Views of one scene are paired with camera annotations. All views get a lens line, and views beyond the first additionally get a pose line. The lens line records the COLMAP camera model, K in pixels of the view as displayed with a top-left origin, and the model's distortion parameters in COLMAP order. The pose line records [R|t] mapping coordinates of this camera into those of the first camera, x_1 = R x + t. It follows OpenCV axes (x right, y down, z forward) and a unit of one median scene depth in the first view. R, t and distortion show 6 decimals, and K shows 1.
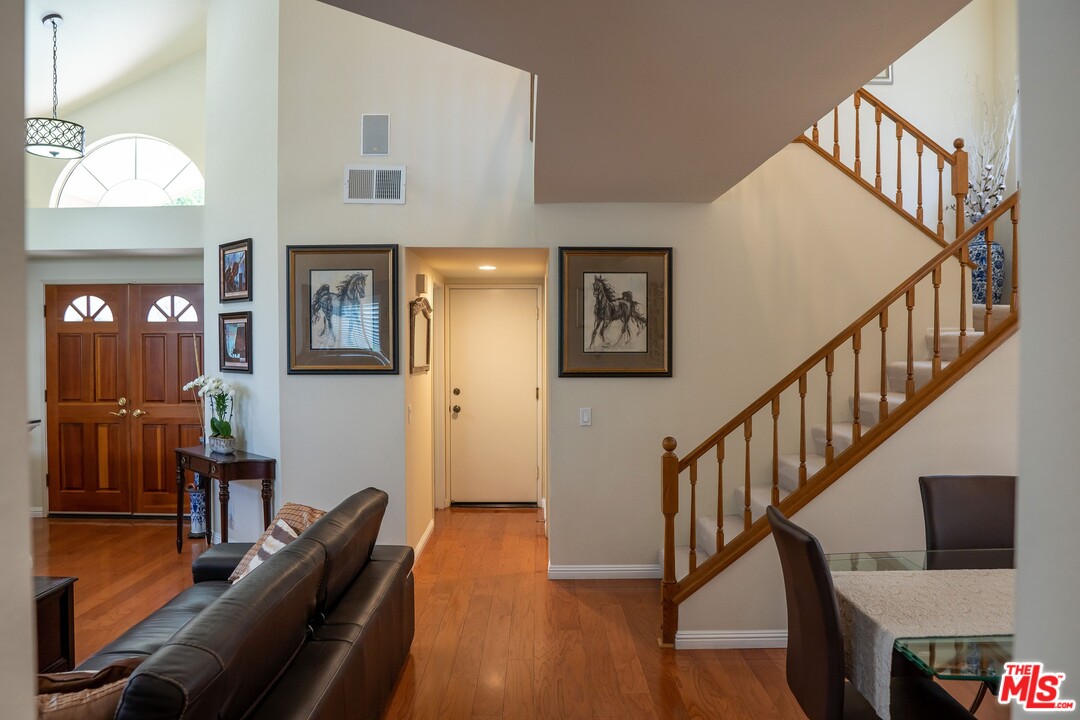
lens RADIAL K [[759.8, 0, 536.7], [0, 759.8, 364.7], [0, 0, 1]] dist [-0.078609, 0.023232]
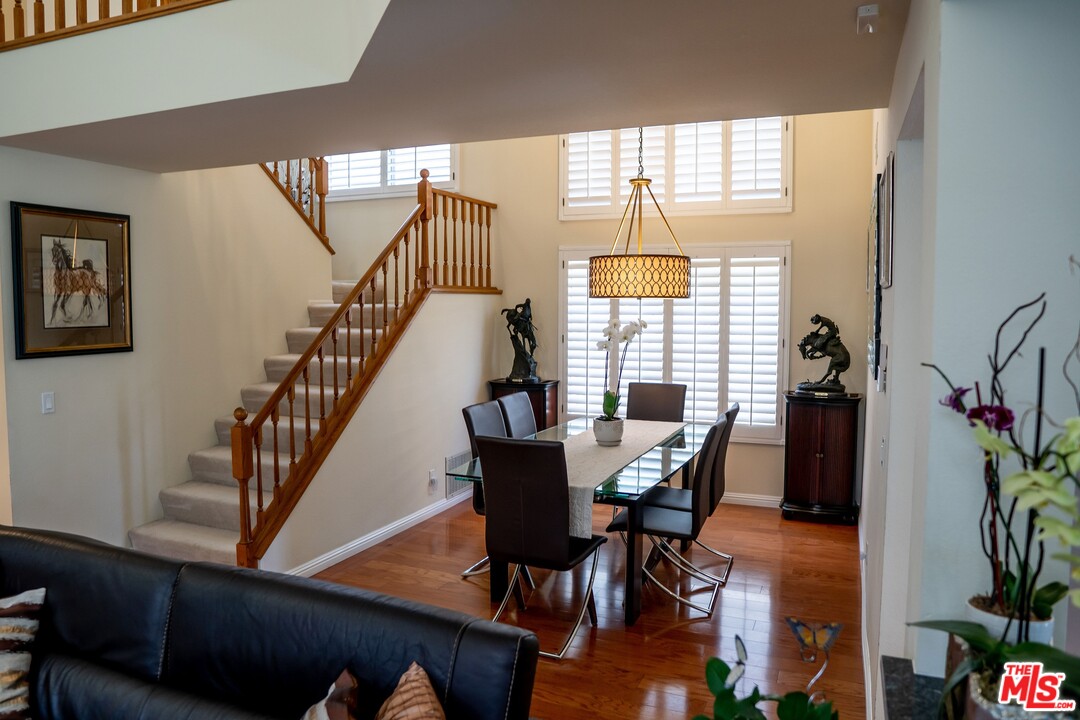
lens RADIAL K [[761.2, 0, 533.9], [0, 761.2, 355.0], [0, 0, 1]] dist [-0.104561, 0.063383]
pose [[0.393238, -0.060219, 0.917463, -0.485422], [0.017411, 0.998162, 0.058053, -0.024953], [-0.919272, -0.006855, 0.393564, 0.163164]]
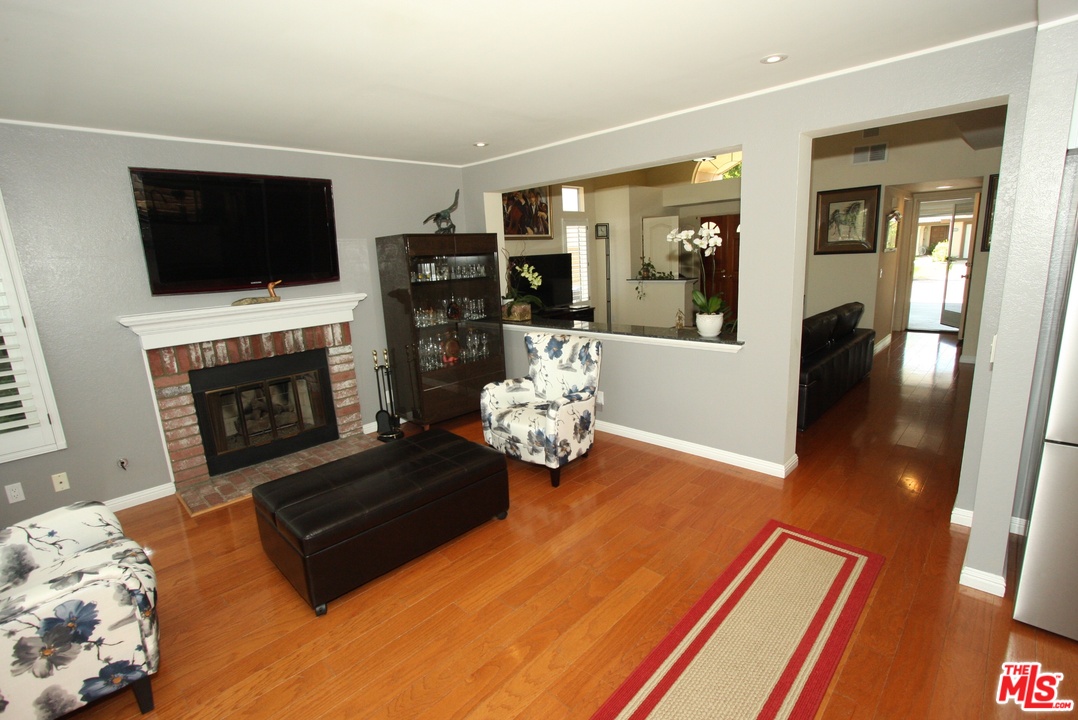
lens RADIAL K [[497.5, 0, 532.3], [0, 497.5, 360.7], [0, 0, 1]] dist [-0.011666, 0.000787]
pose [[0.705251, 0.109338, -0.700476, 0.125042], [0.040094, 0.980303, 0.193385, 0.005231], [0.707823, -0.164470, 0.686976, -0.586456]]
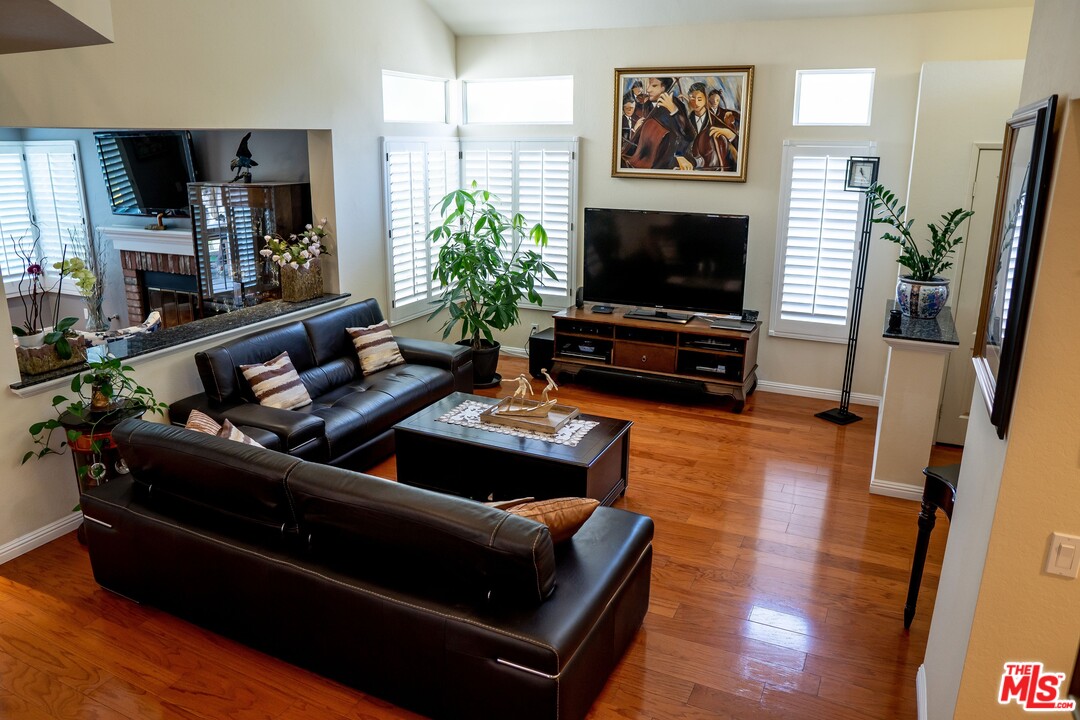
lens RADIAL K [[761.2, 0, 534.8], [0, 761.2, 355.4], [0, 0, 1]] dist [-0.104561, 0.063383]
pose [[-0.439936, 0.240719, -0.865165, 0.262793], [-0.023867, 0.959930, 0.279222, -0.138135], [0.897712, 0.143489, -0.416562, 0.982505]]
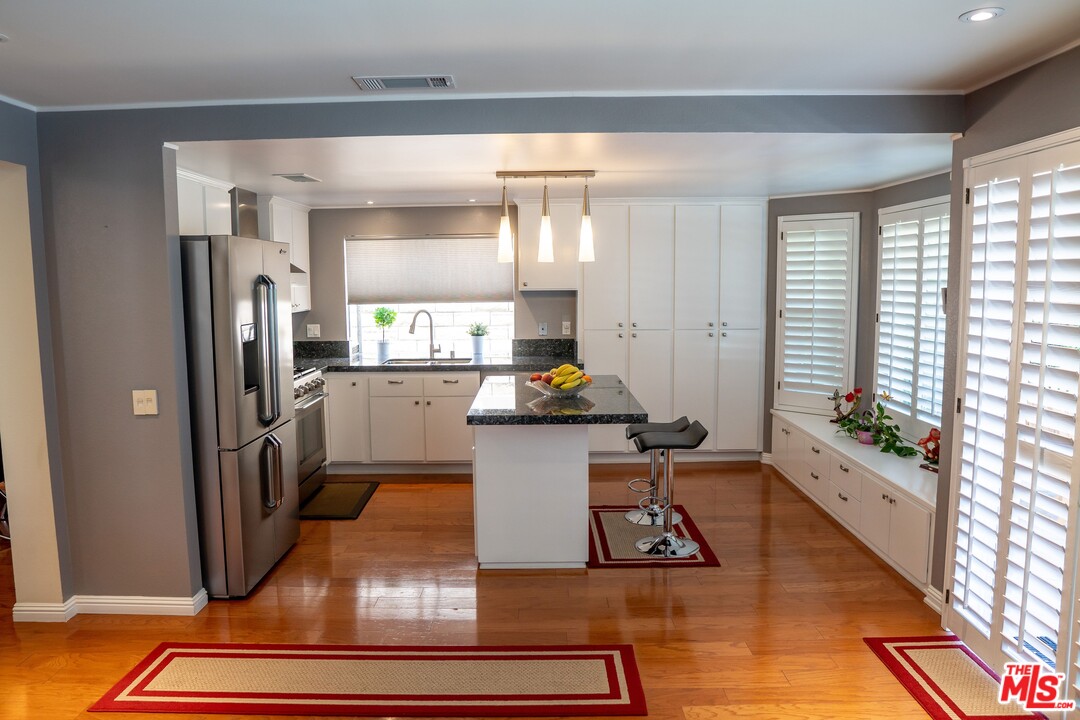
lens RADIAL K [[761.2, 0, 535.4], [0, 761.2, 339.8], [0, 0, 1]] dist [-0.104561, 0.063383]
pose [[0.011966, -0.084191, 0.996378, -0.617388], [0.035506, 0.995856, 0.083721, -0.015491], [-0.999298, 0.034375, 0.014905, -0.388240]]
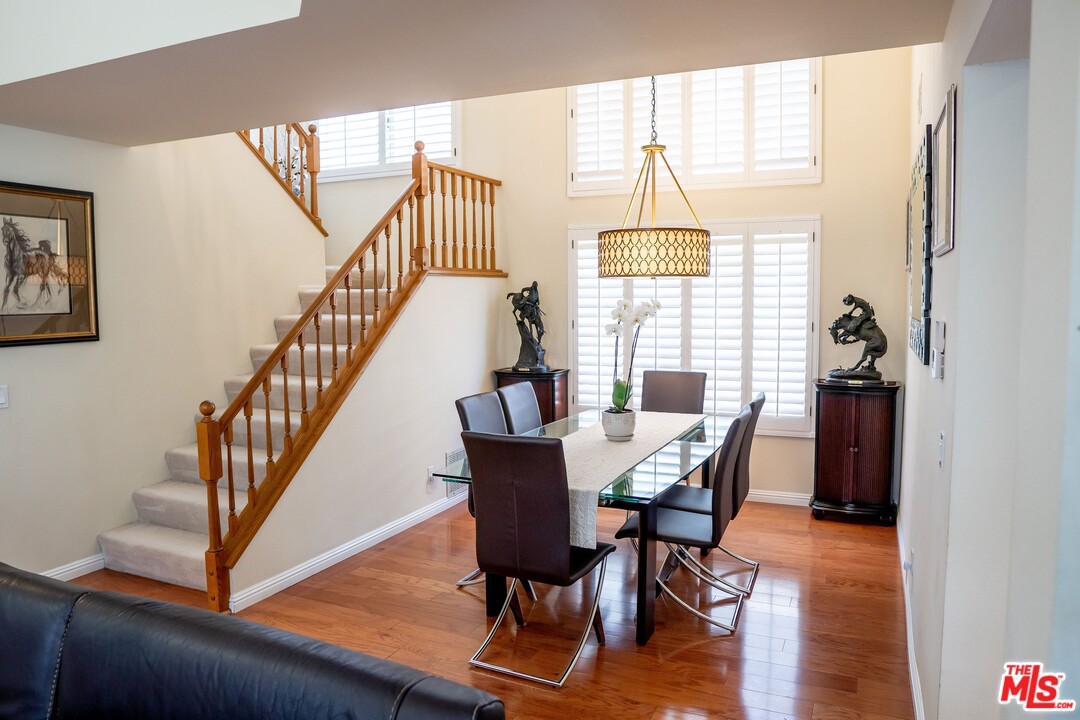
lens RADIAL K [[761.2, 0, 533.8], [0, 761.2, 354.8], [0, 0, 1]] dist [-0.104561, 0.063383]
pose [[0.419015, -0.074372, 0.904928, -0.390575], [0.026870, 0.997219, 0.069515, -0.013456], [-0.907582, -0.004812, 0.419848, 0.179399]]
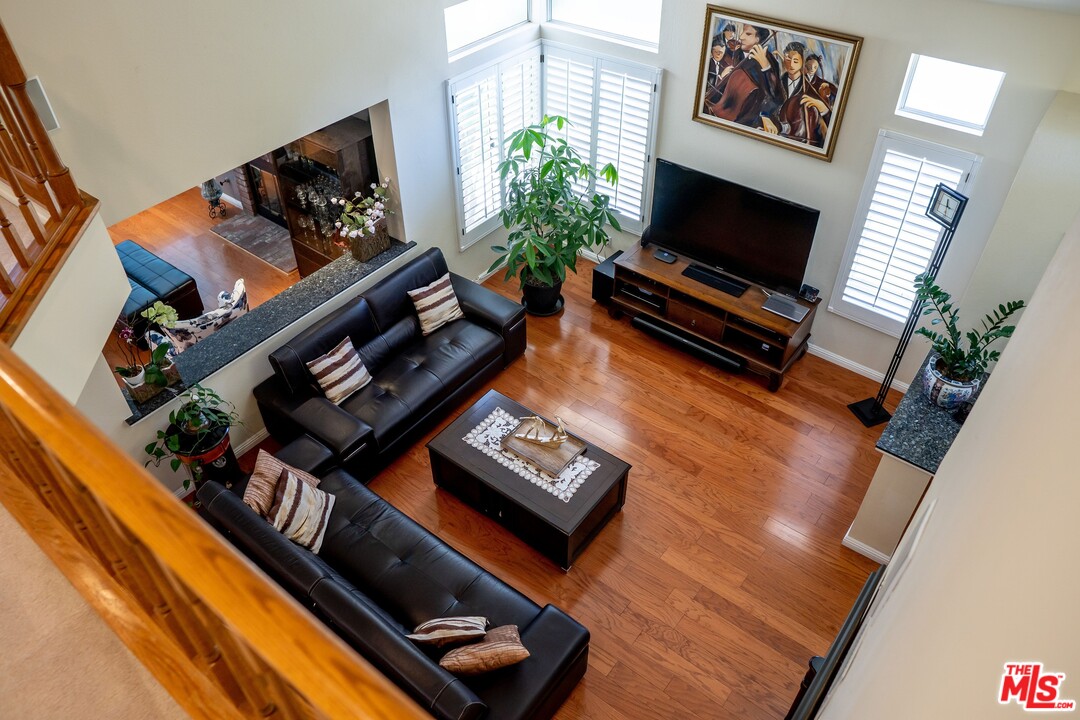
lens RADIAL K [[761.2, 0, 534.4], [0, 761.2, 356.9], [0, 0, 1]] dist [-0.104561, 0.063383]
pose [[-0.623179, 0.521158, -0.583131, 0.039716], [-0.007600, 0.741546, 0.670859, -0.624321], [0.782042, 0.422497, -0.458155, 1.027499]]
